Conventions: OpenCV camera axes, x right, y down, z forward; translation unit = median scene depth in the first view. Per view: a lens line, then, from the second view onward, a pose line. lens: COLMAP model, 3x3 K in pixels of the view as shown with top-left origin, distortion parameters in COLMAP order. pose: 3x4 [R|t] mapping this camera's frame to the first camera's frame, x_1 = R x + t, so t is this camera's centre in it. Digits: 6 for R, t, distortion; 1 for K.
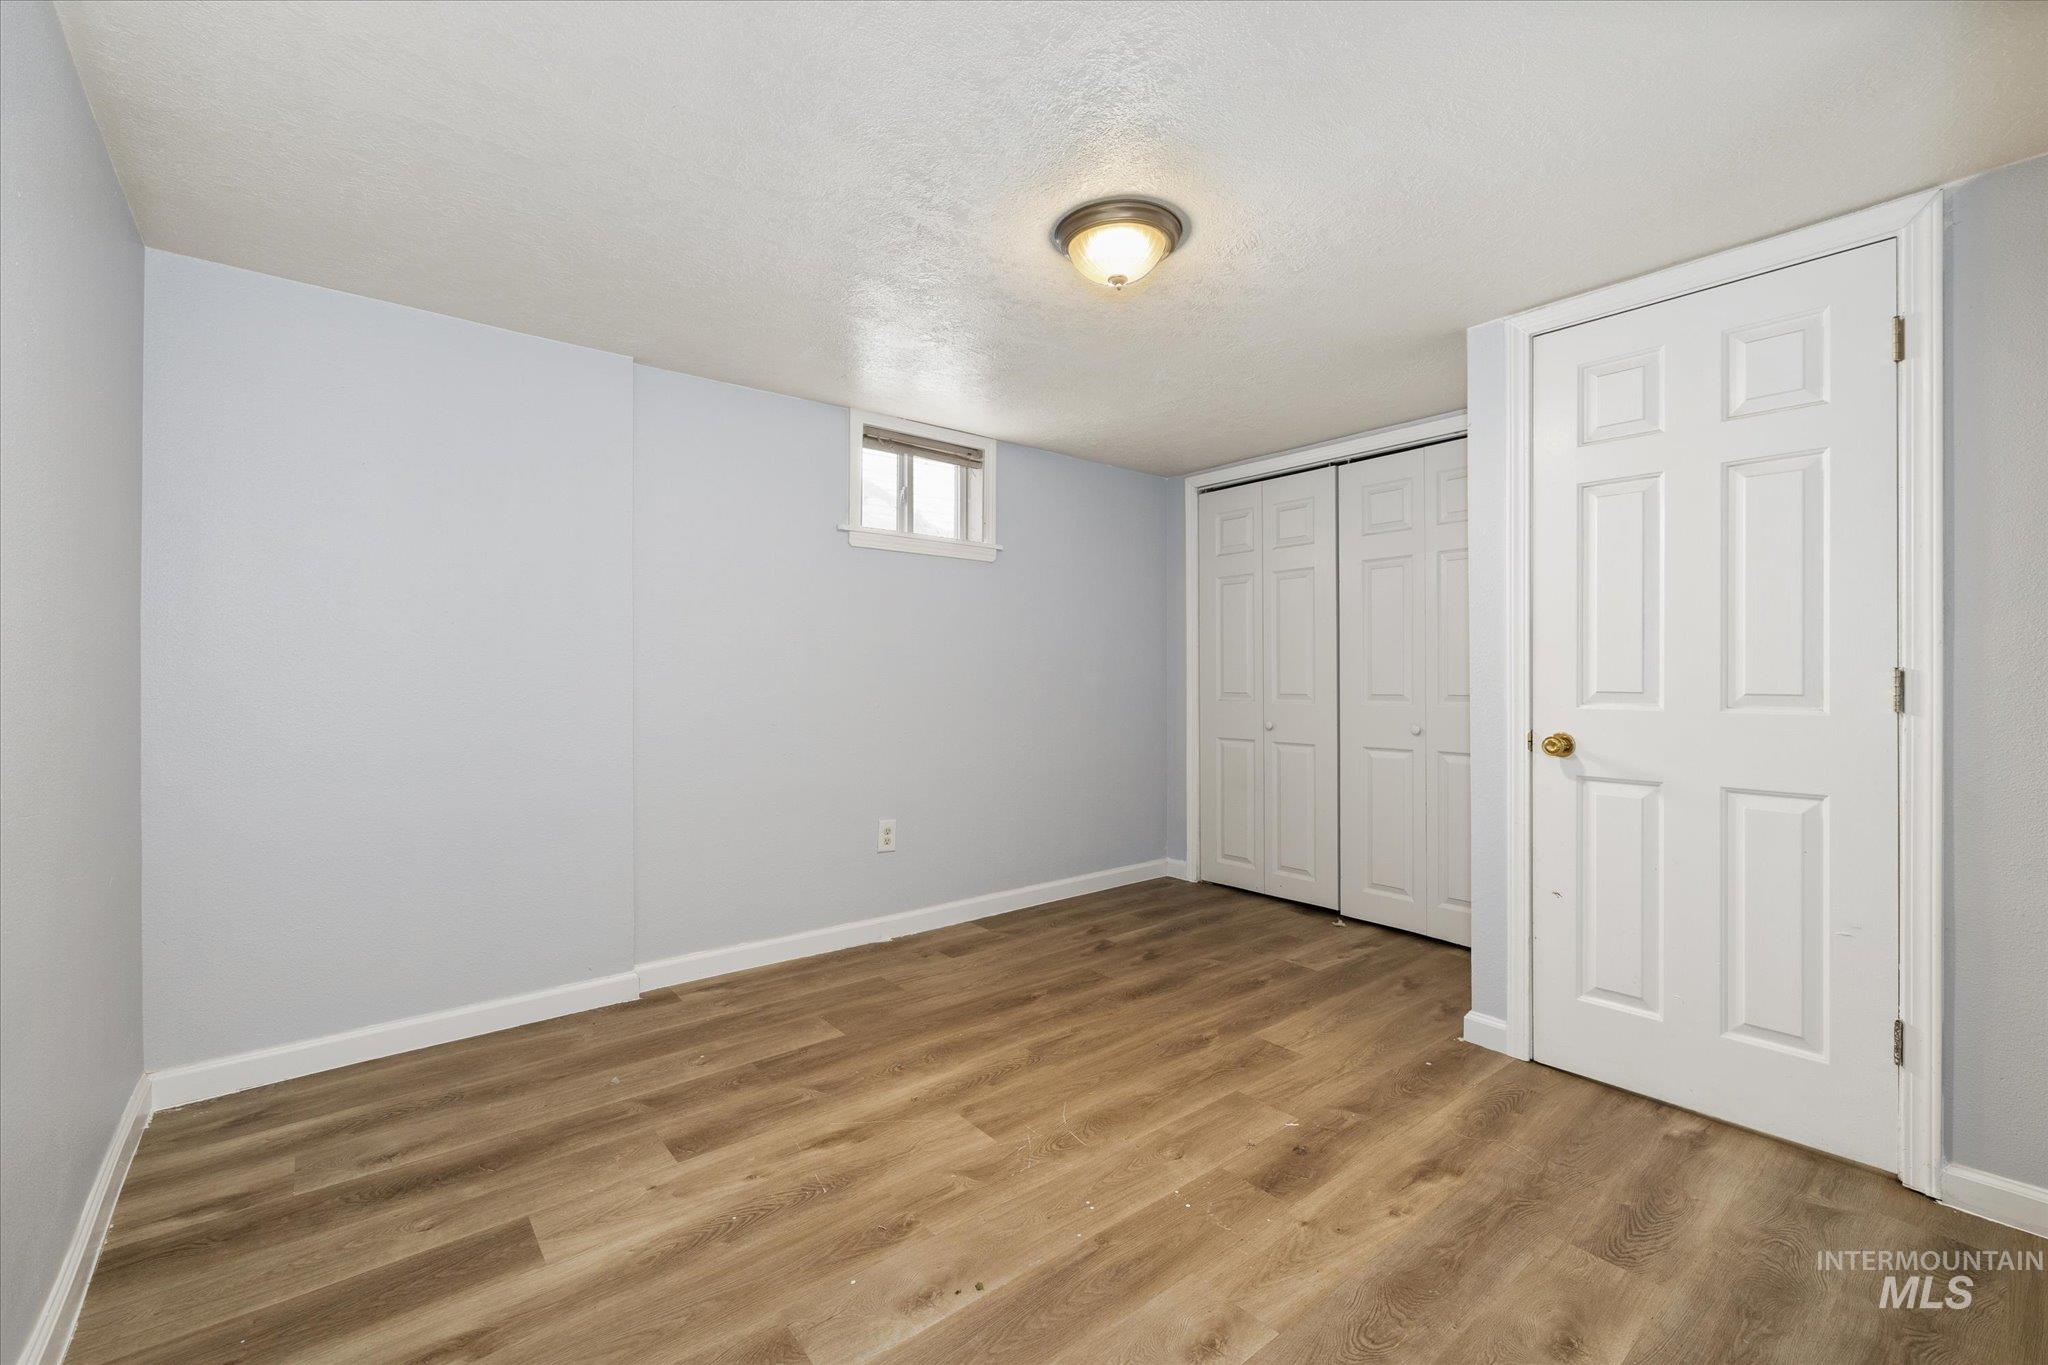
lens RADIAL K [[868.5, 0, 1032.9], [0, 868.5, 678.8], [0, 0, 1]] dist [0.003231, 0.000501]
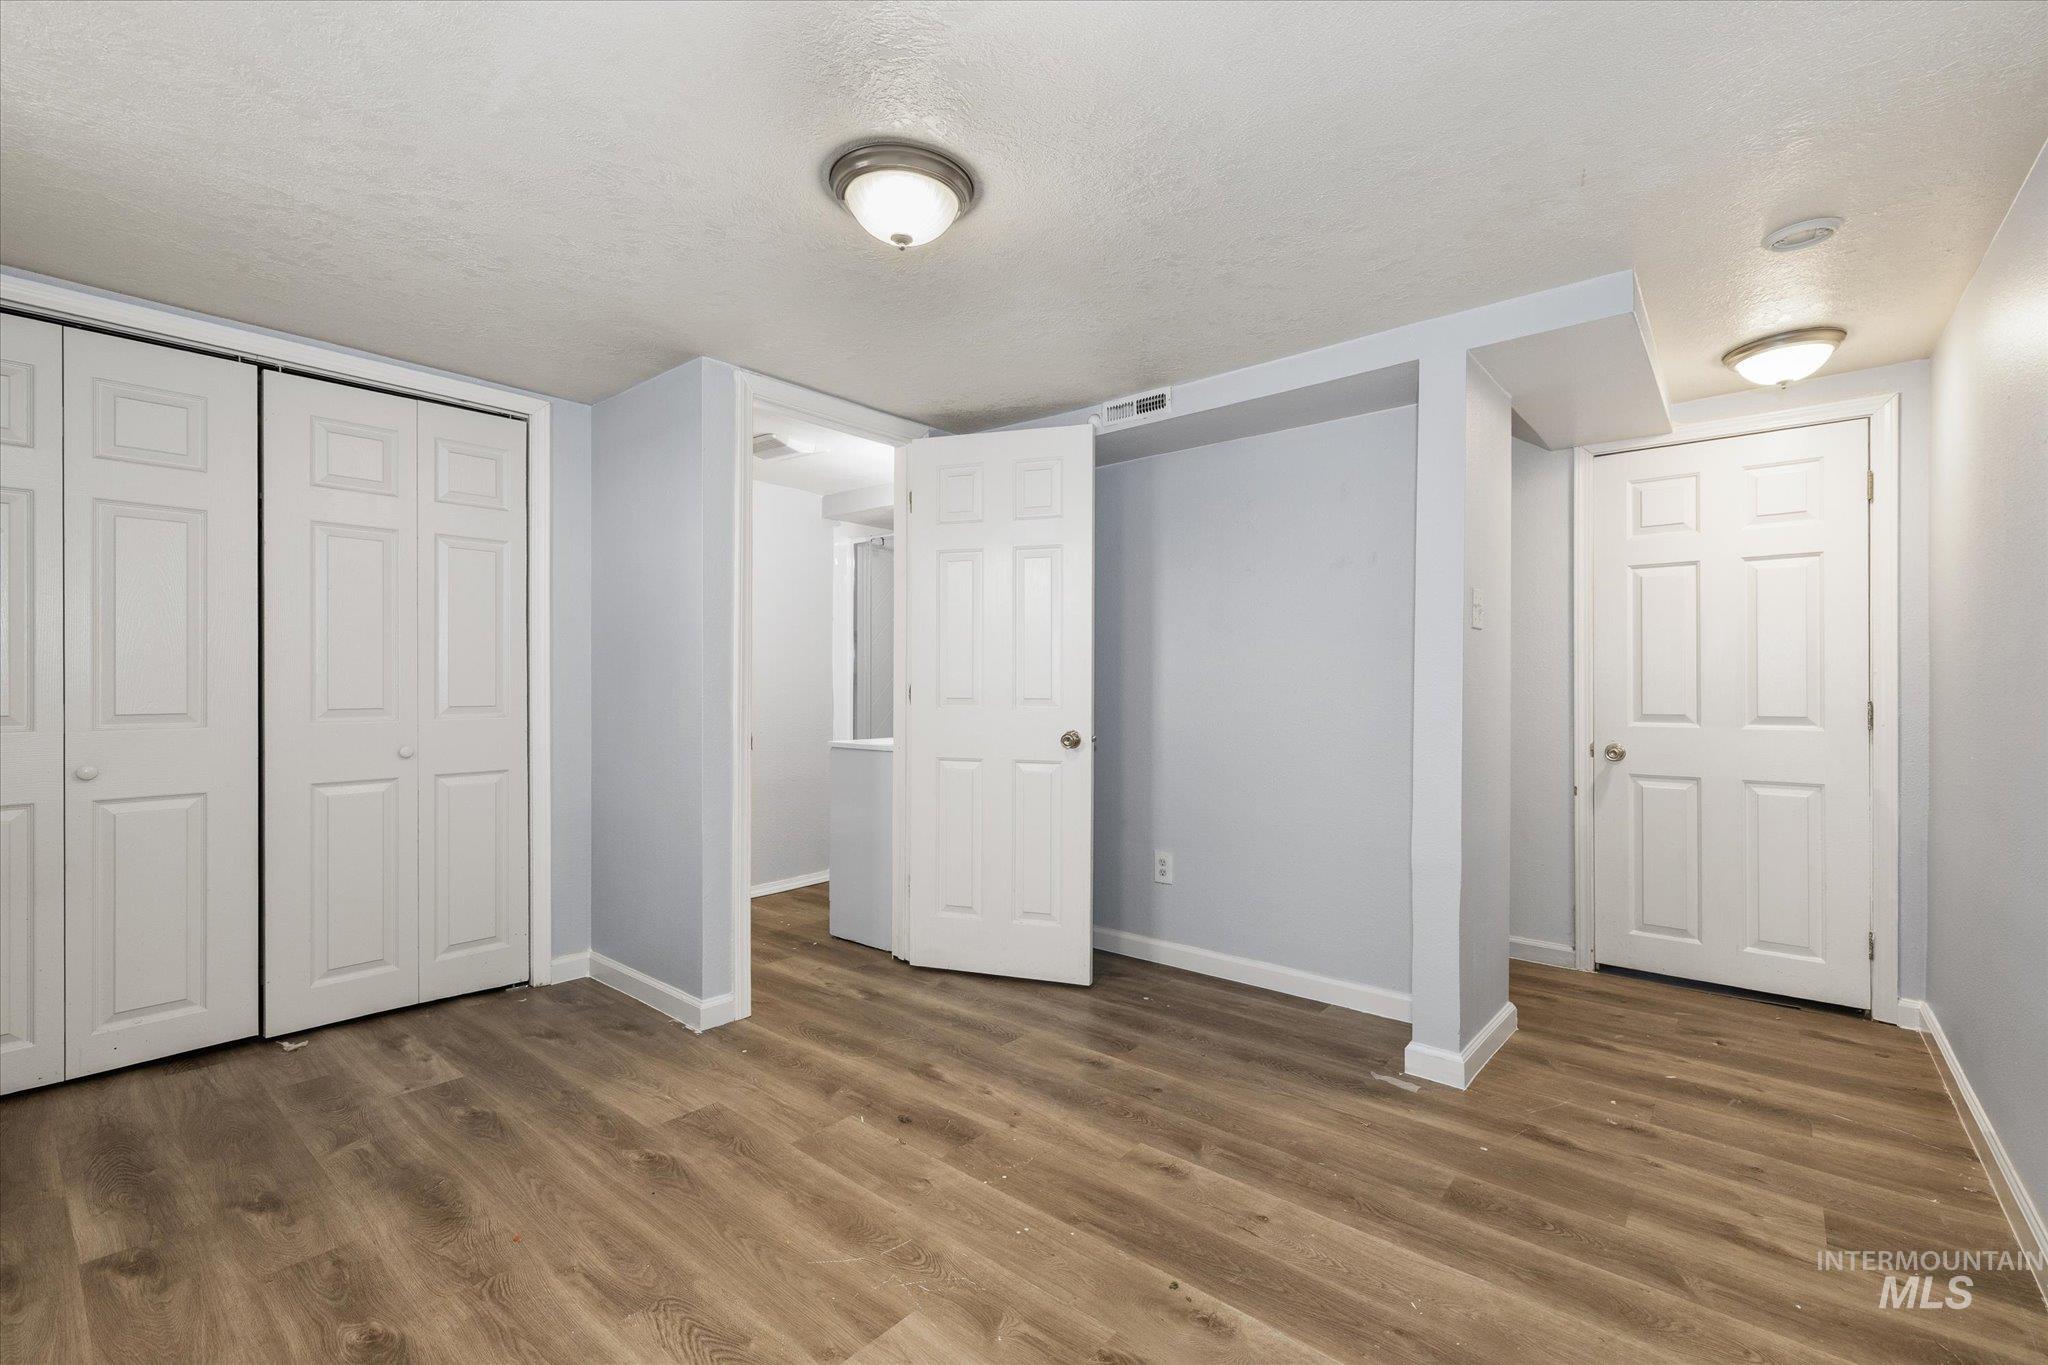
lens RADIAL K [[868.5, 0, 1033.7], [0, 868.5, 683.5], [0, 0, 1]] dist [0.003231, 0.000501]
pose [[-0.178876, -0.003483, 0.983865, -0.628076], [-0.002186, 0.999993, 0.003142, -0.010060], [-0.983869, -0.001589, -0.178883, 0.813220]]
